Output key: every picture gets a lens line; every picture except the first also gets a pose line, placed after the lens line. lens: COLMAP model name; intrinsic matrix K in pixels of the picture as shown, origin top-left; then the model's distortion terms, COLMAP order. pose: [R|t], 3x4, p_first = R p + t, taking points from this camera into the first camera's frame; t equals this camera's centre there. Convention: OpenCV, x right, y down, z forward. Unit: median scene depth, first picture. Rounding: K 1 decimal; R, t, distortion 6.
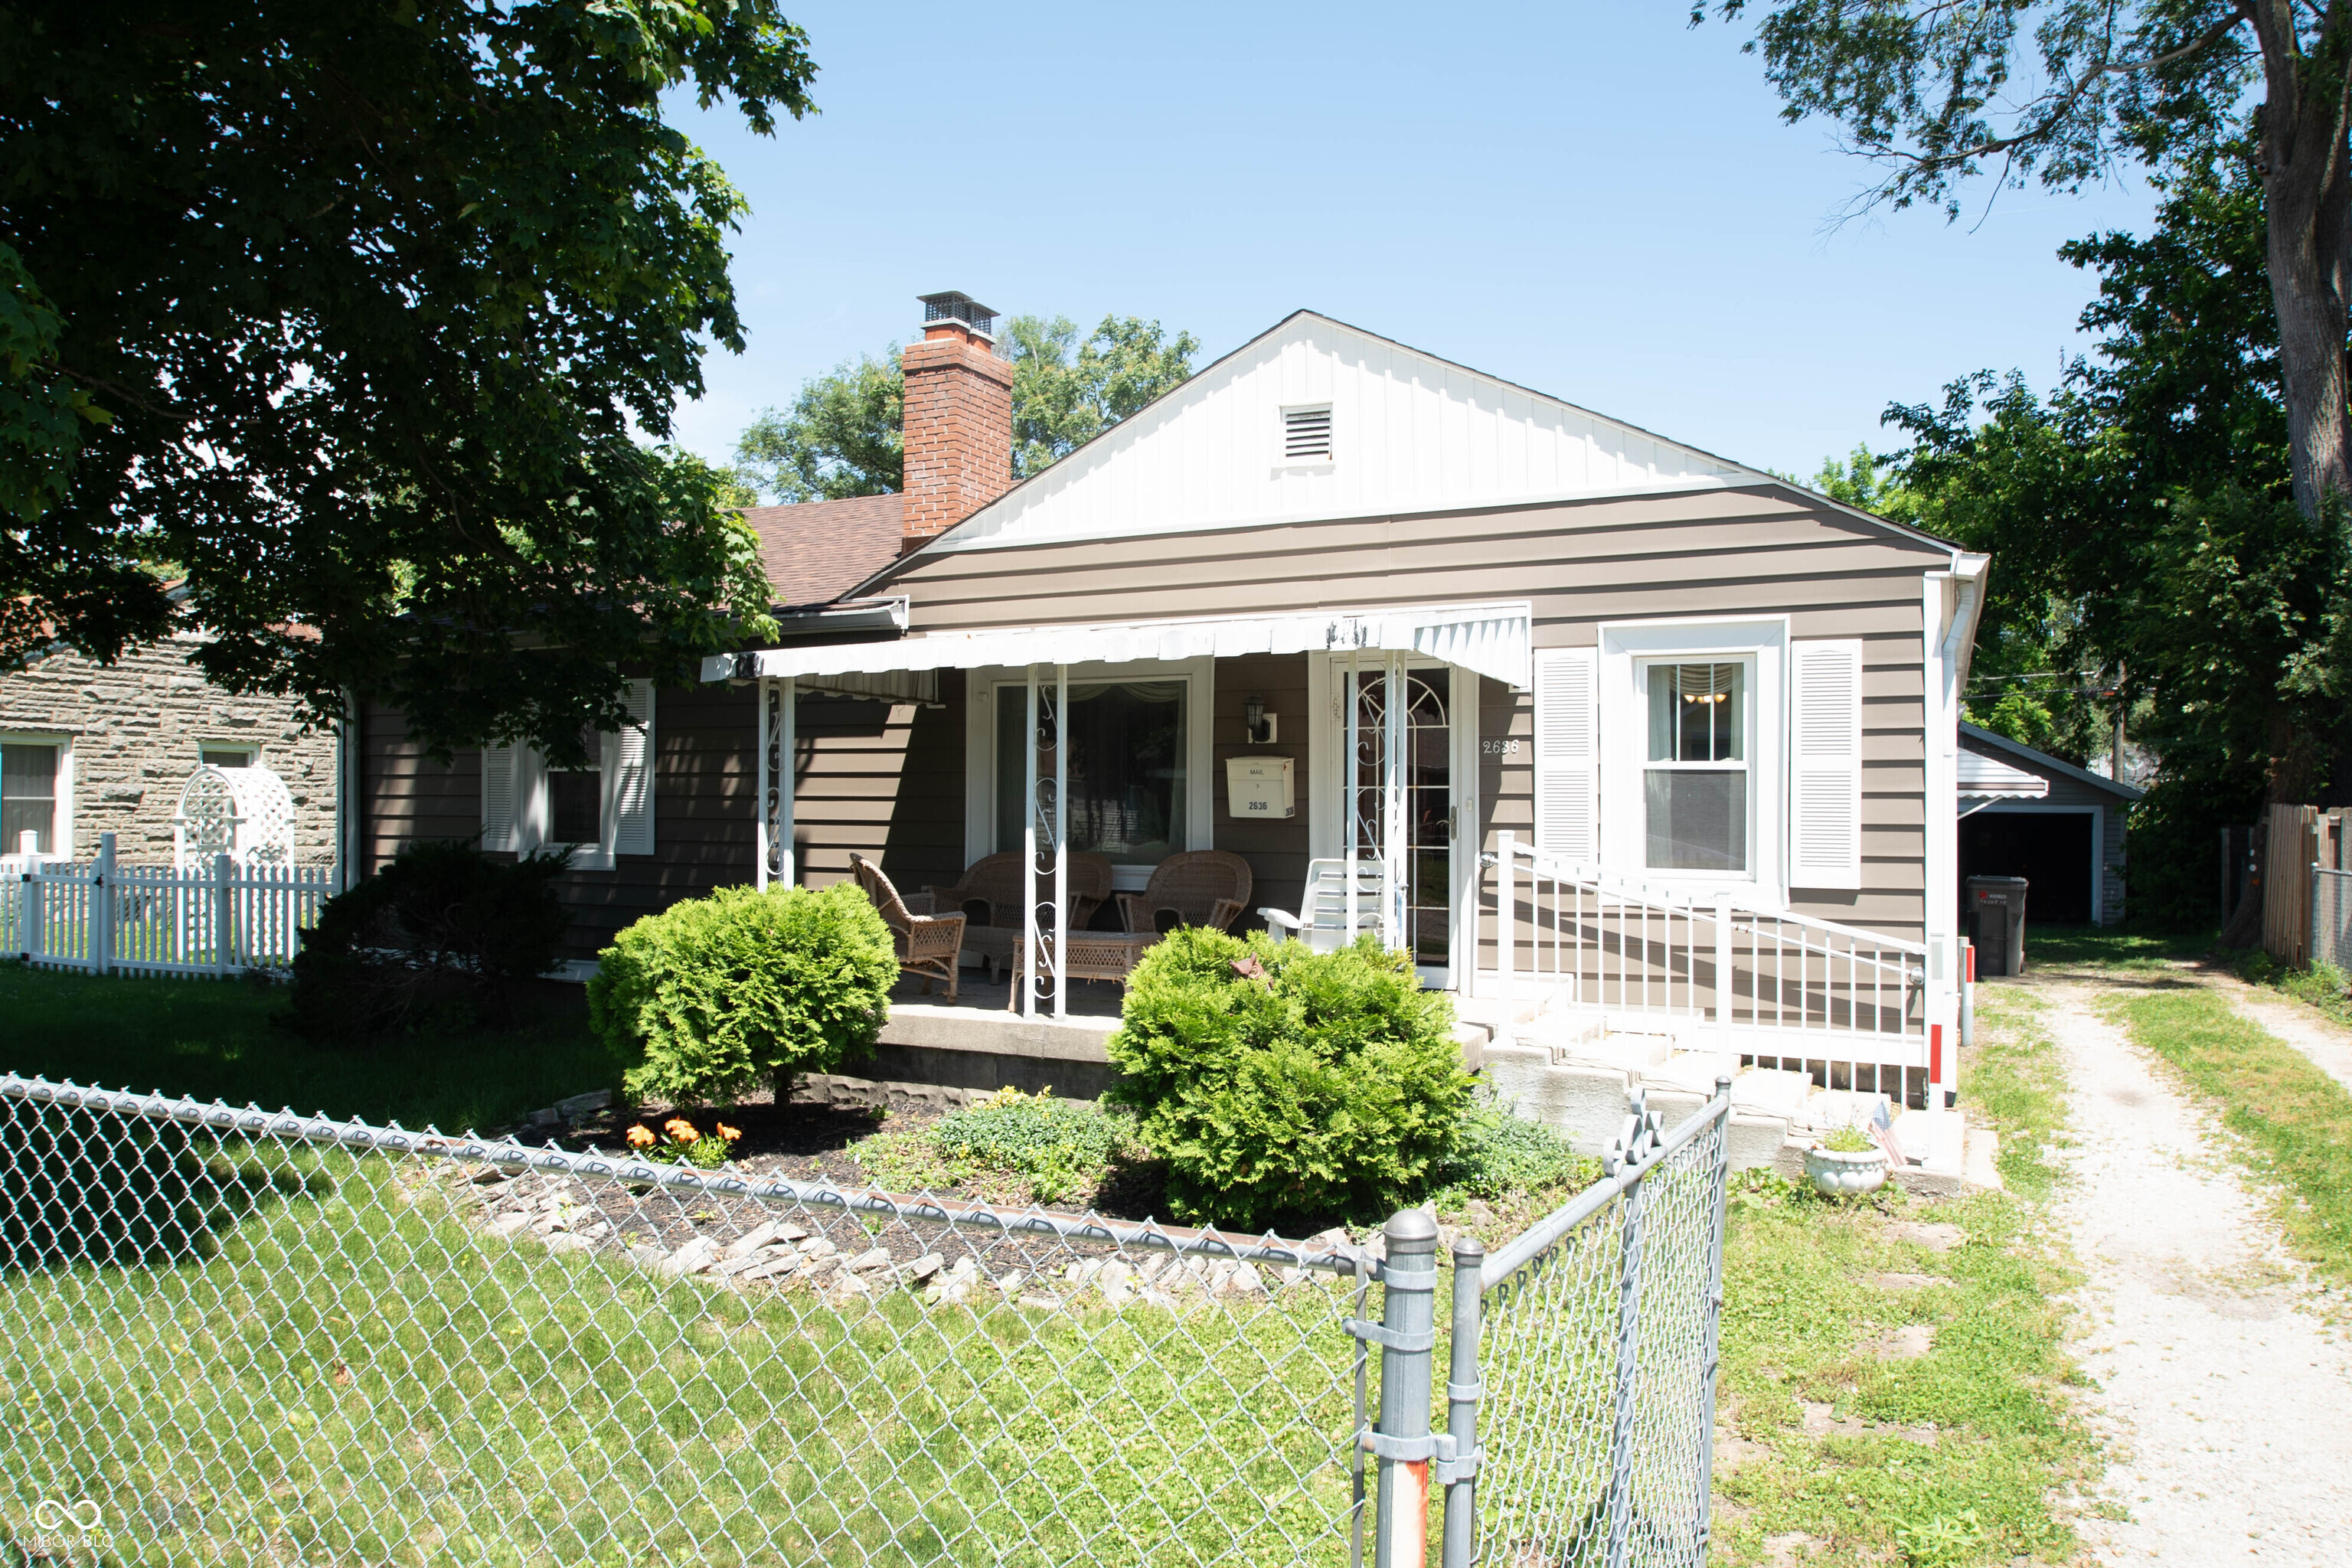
lens RADIAL K [[1598.1, 0, 1173.7], [0, 1598.1, 791.3], [0, 0, 1]] dist [-0.030099, -0.009045]
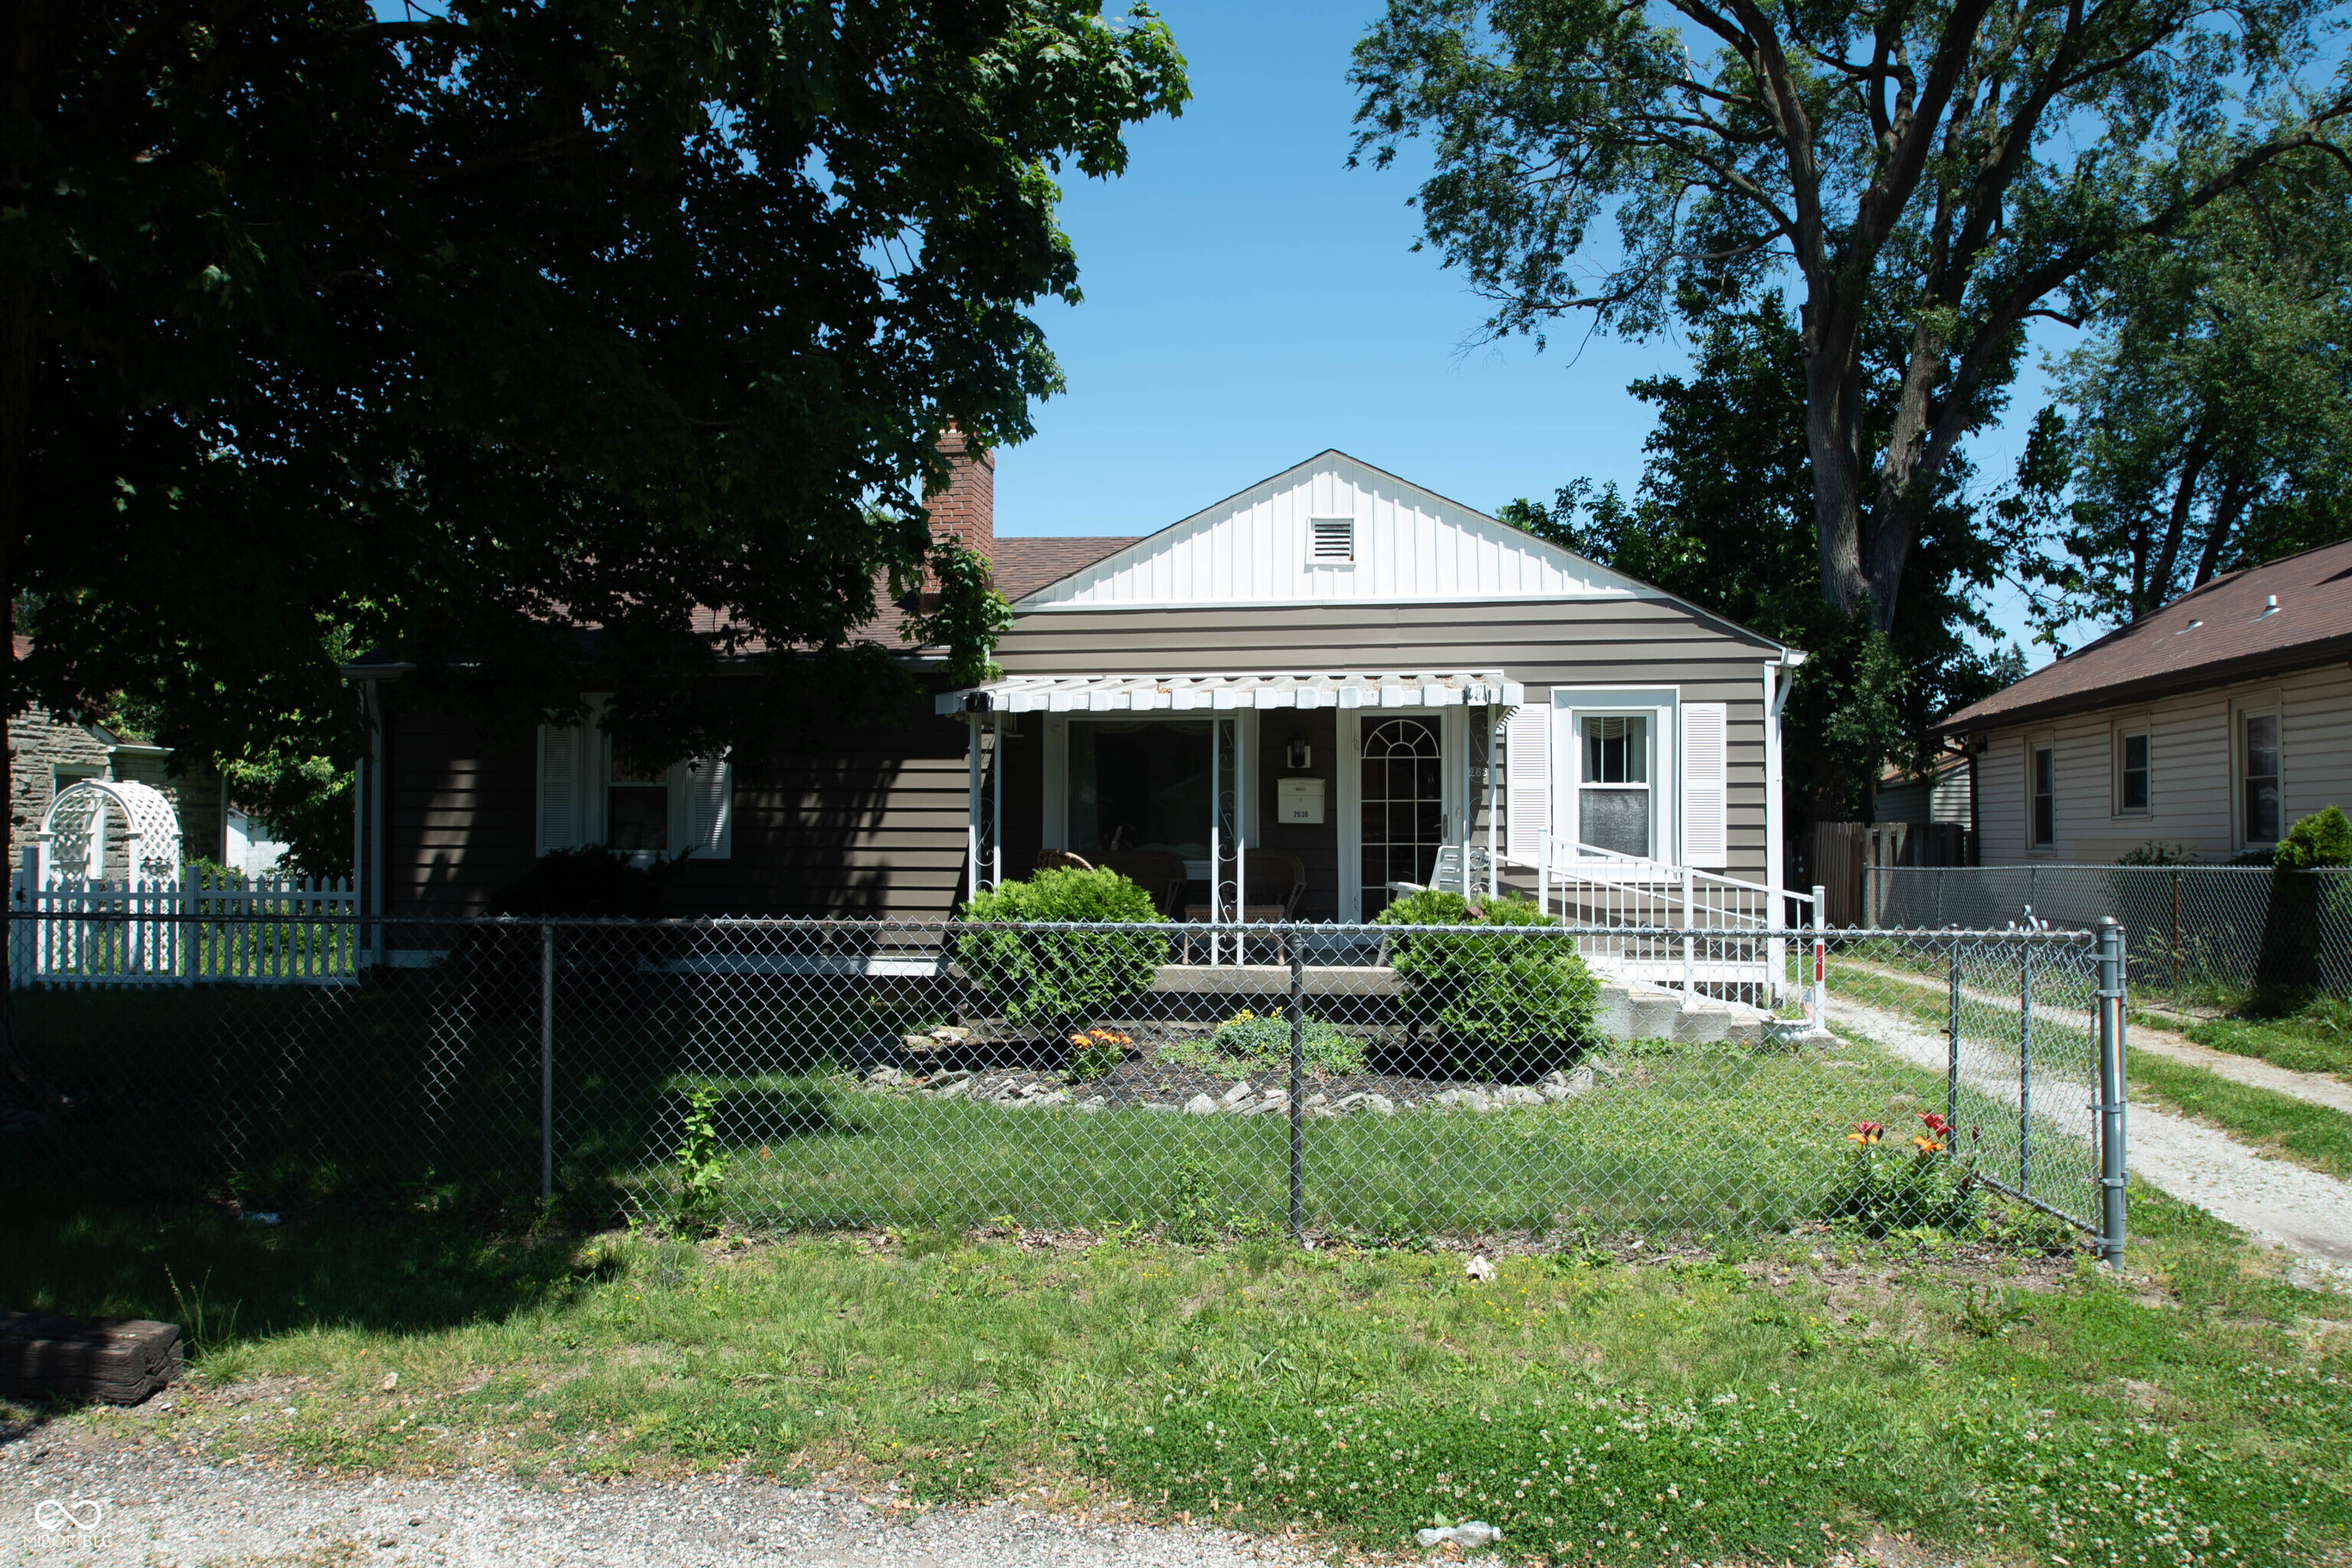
lens RADIAL K [[1598.1, 0, 1177.6], [0, 1598.1, 784.8], [0, 0, 1]] dist [-0.030099, -0.009045]
pose [[0.950554, 0.007998, 0.310455, -0.266739], [-0.000792, 0.999728, -0.023329, 0.009082], [-0.310557, 0.021930, 0.950302, -0.141465]]
